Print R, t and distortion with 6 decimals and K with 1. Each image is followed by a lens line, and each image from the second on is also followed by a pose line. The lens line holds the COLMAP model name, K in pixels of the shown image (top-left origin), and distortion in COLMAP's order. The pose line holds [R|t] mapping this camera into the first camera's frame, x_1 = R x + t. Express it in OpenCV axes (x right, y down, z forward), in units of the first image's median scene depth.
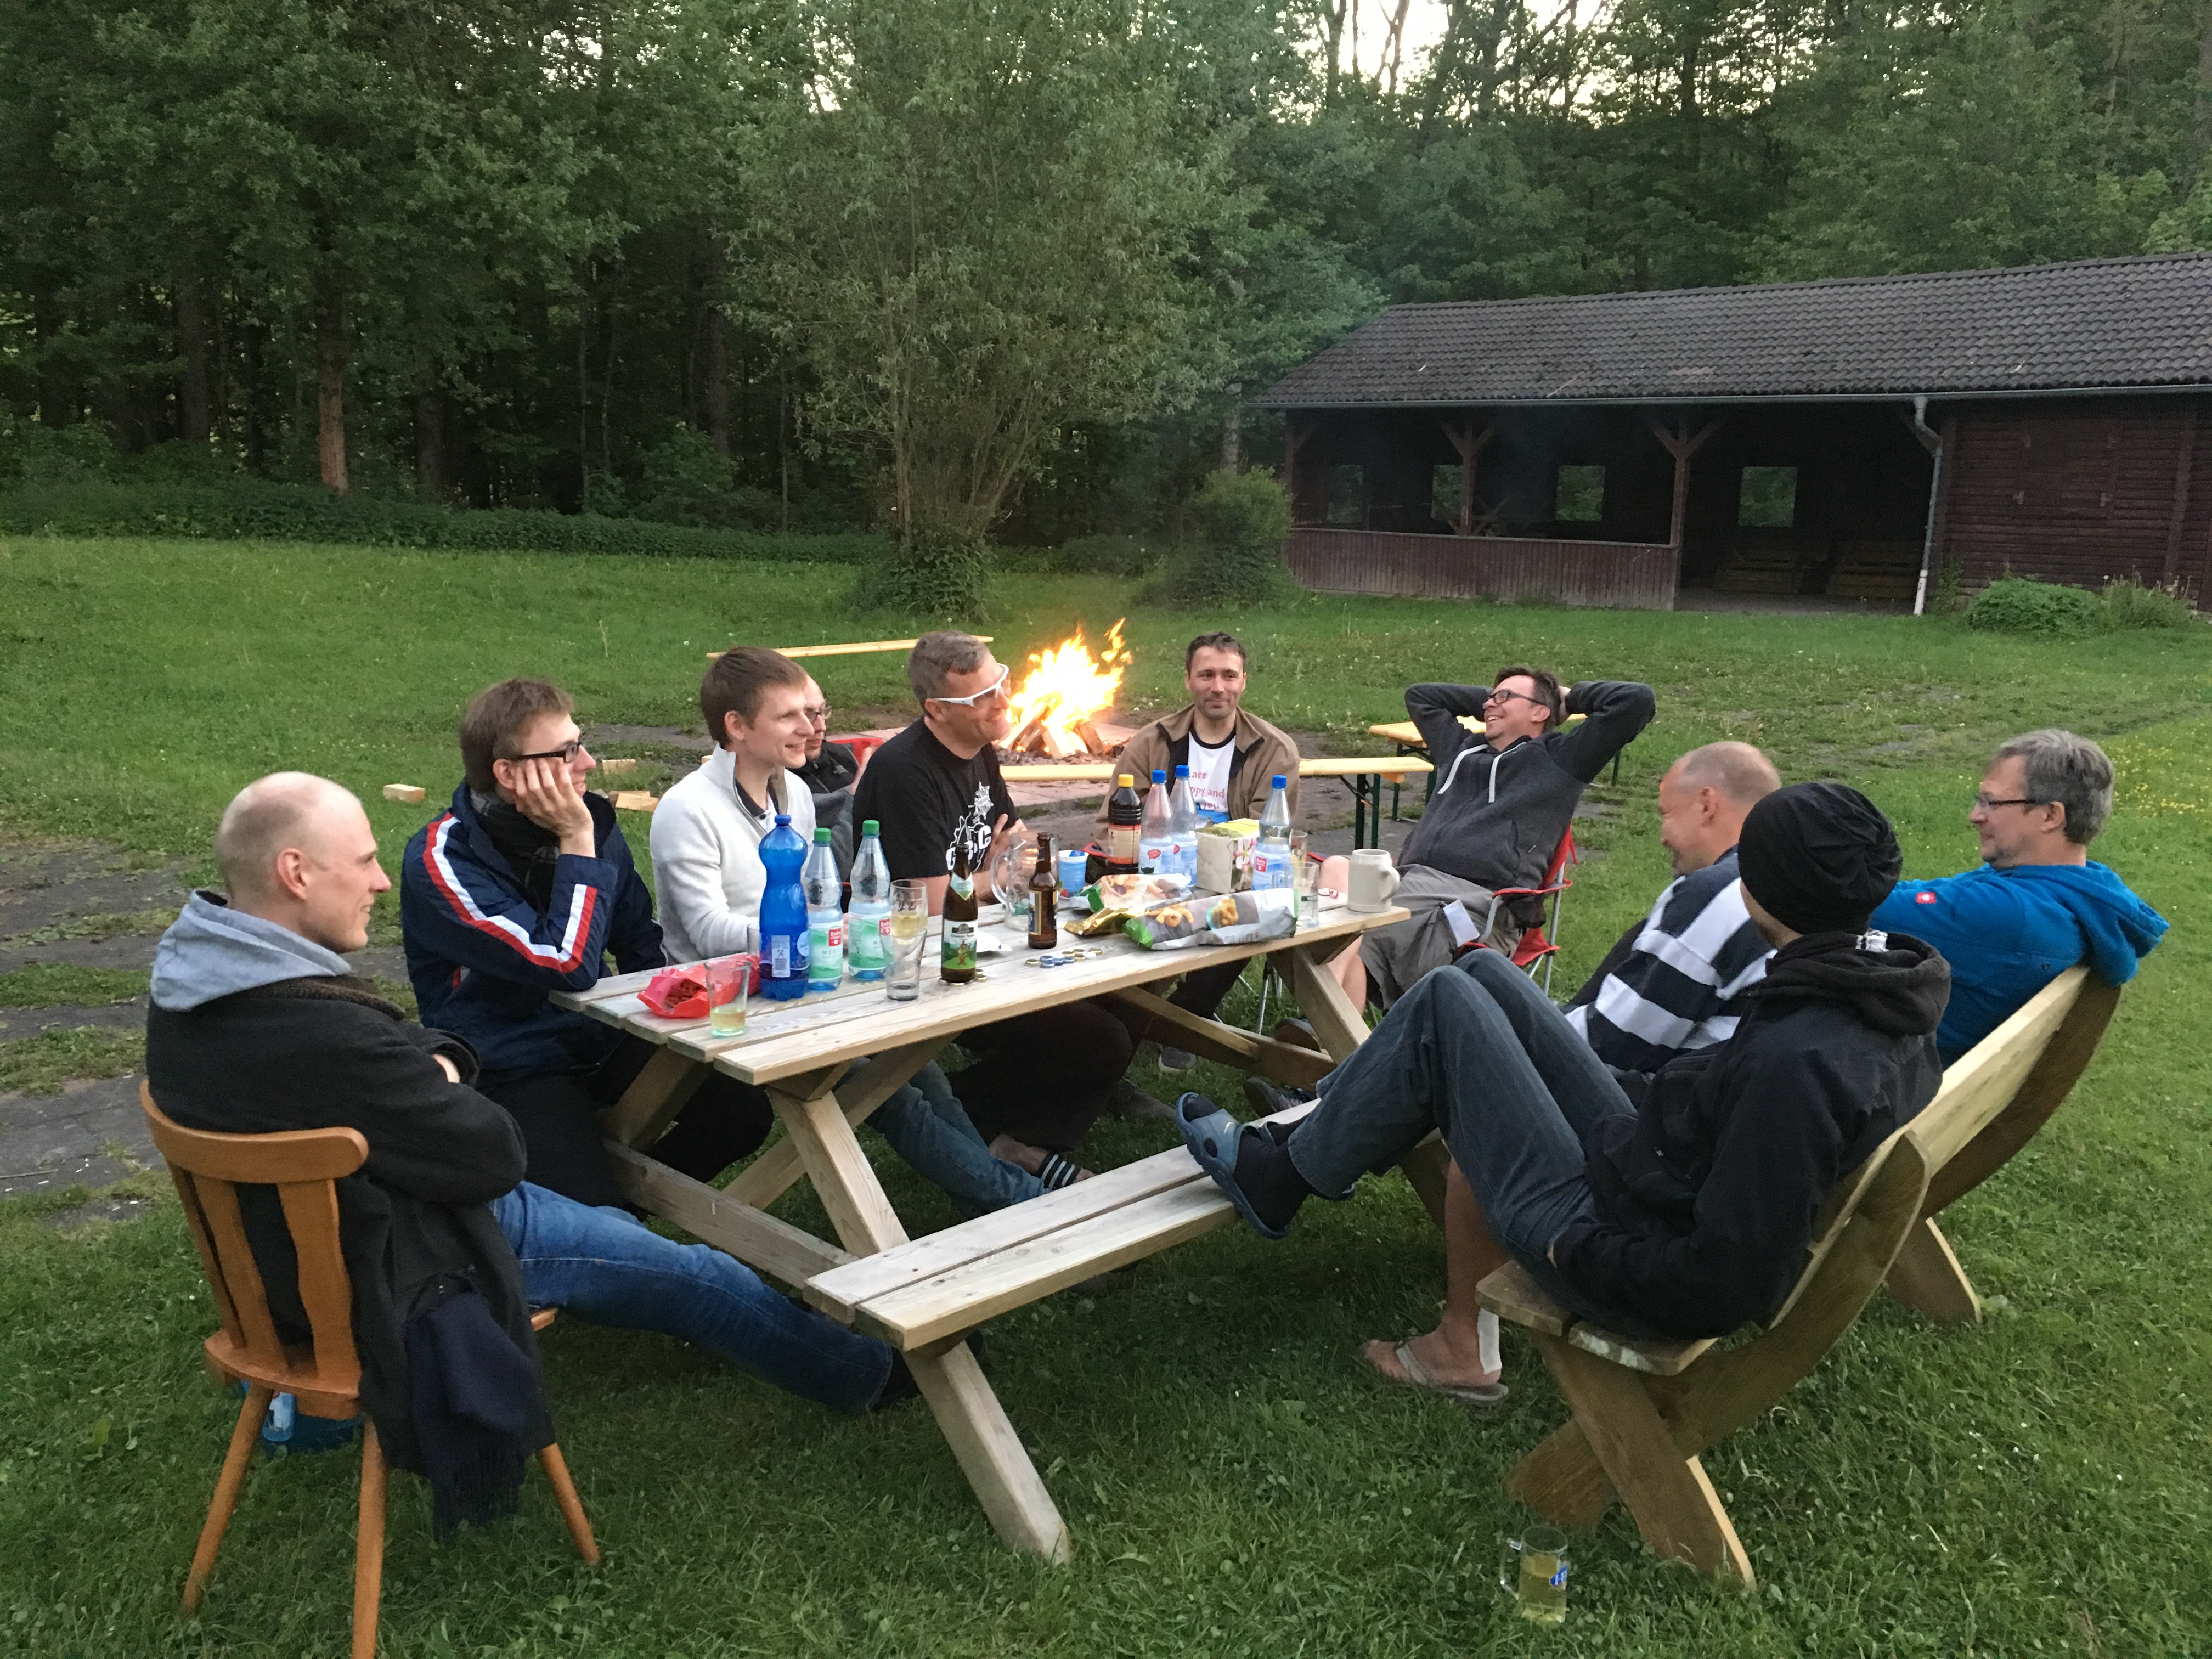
lens RADIAL K [[1872.6, 0, 1109.5], [0, 1872.6, 821.6], [0, 0, 1]] dist [0.073156, -0.105067]
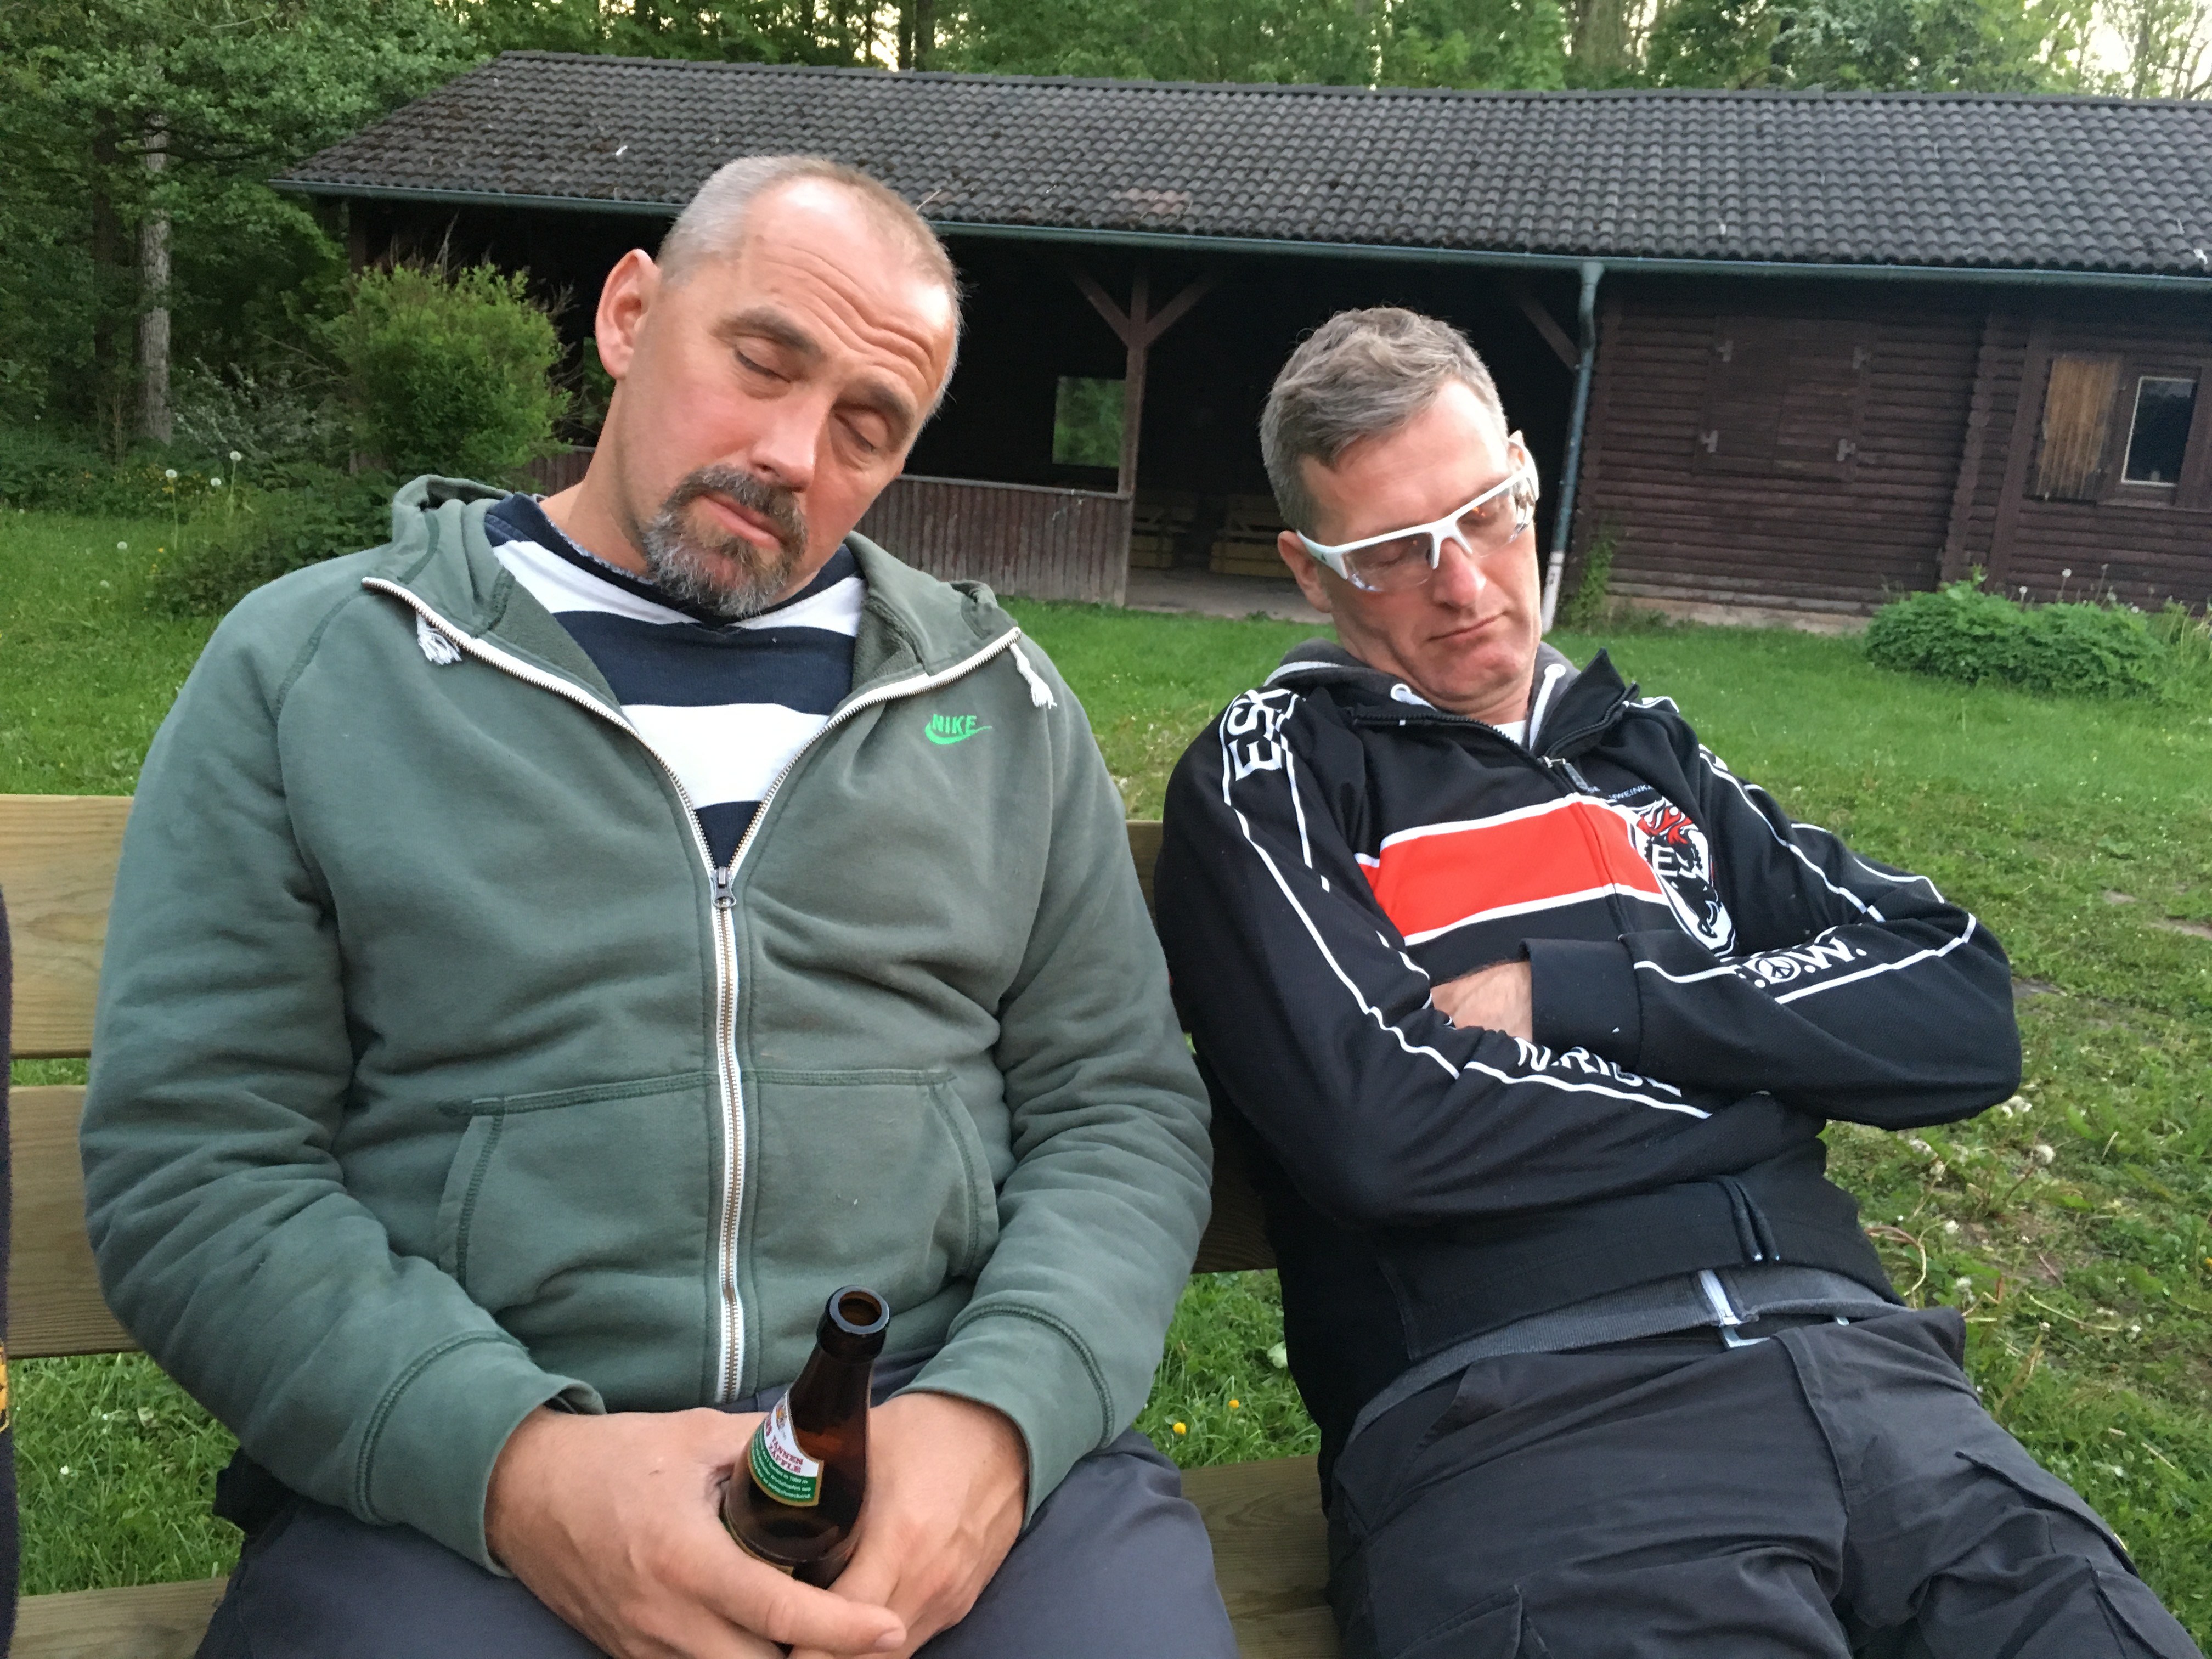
lens RADIAL K [[1872.6, 0, 1093.1], [0, 1872.6, 838.1], [0, 0, 1]] dist [0.073156, -0.105067]
pose [[0.842234, -0.065407, 0.535130, -0.056202], [0.040034, 0.997460, 0.058906, -0.131208], [-0.537624, -0.028189, 0.842713, 0.894213]]
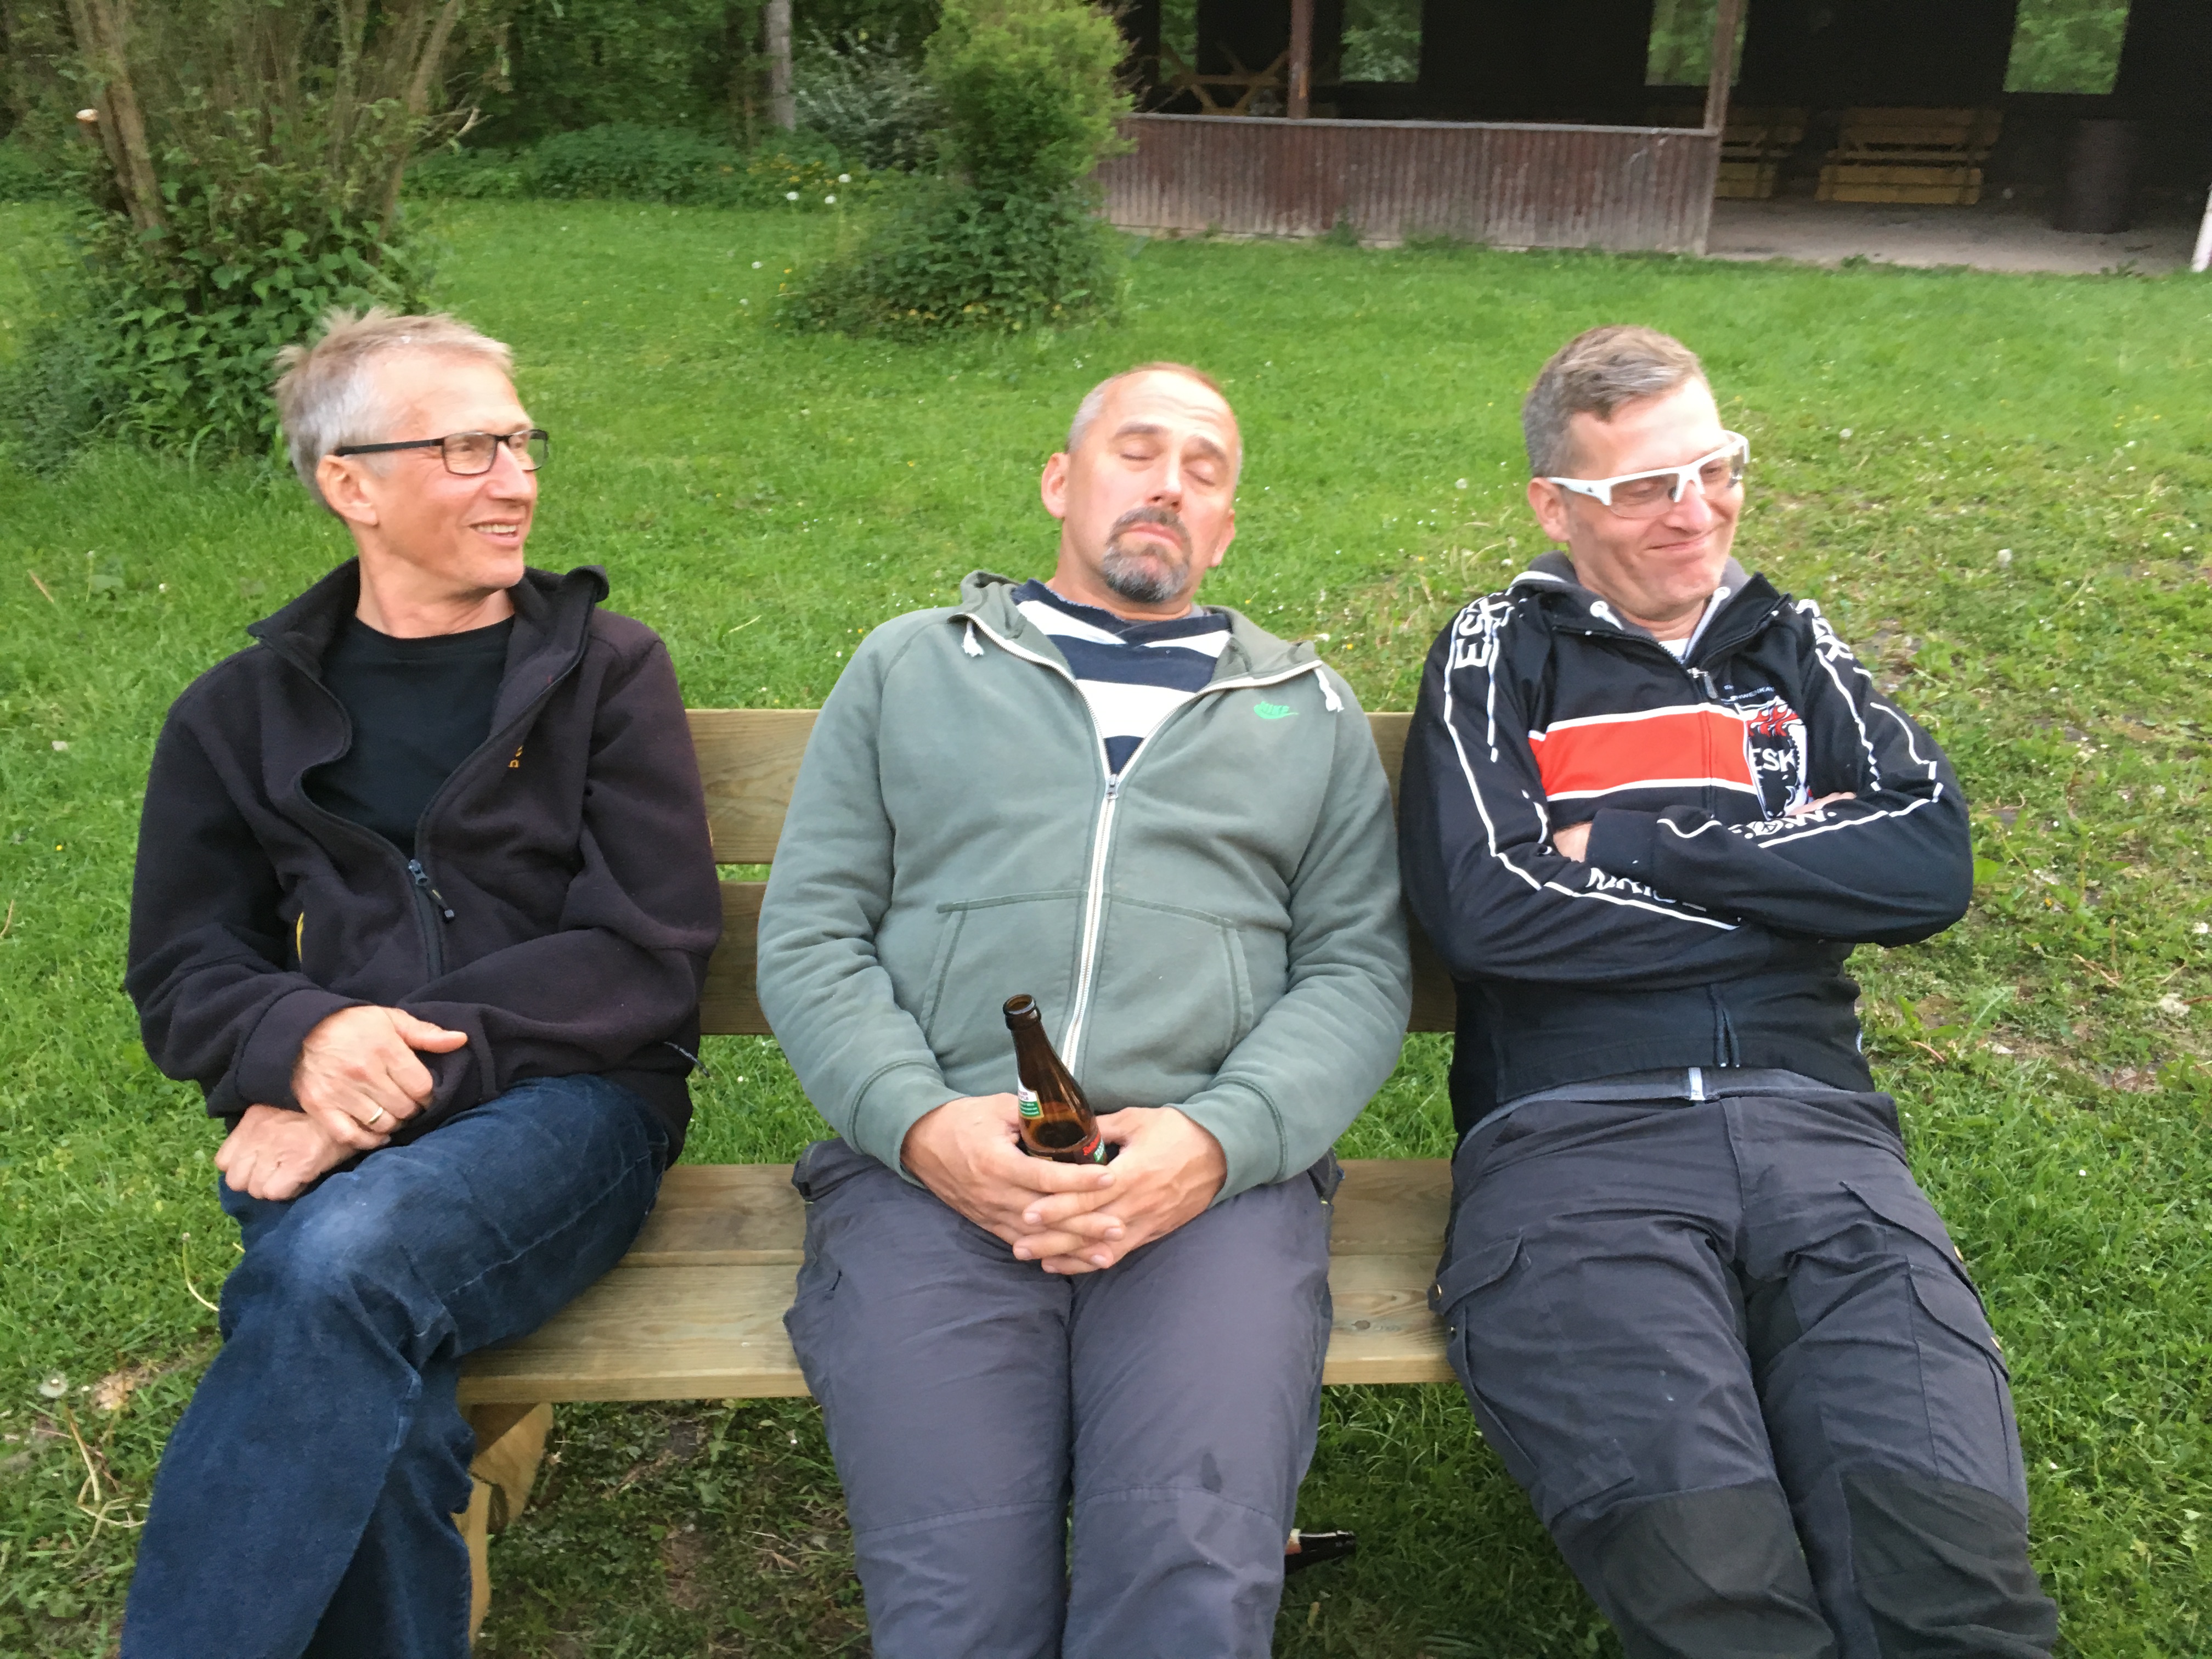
lens RADIAL K [[1872.6, 0, 1106.6], [0, 1872.6, 835.9], [0, 0, 1]] dist [0.073156, -0.105067]
pose [[0.962258, -0.120563, 0.243974, -0.057360], [0.063513, 0.971245, 0.229453, -0.149511], [-0.264622, -0.205298, 0.942246, 0.849099]]
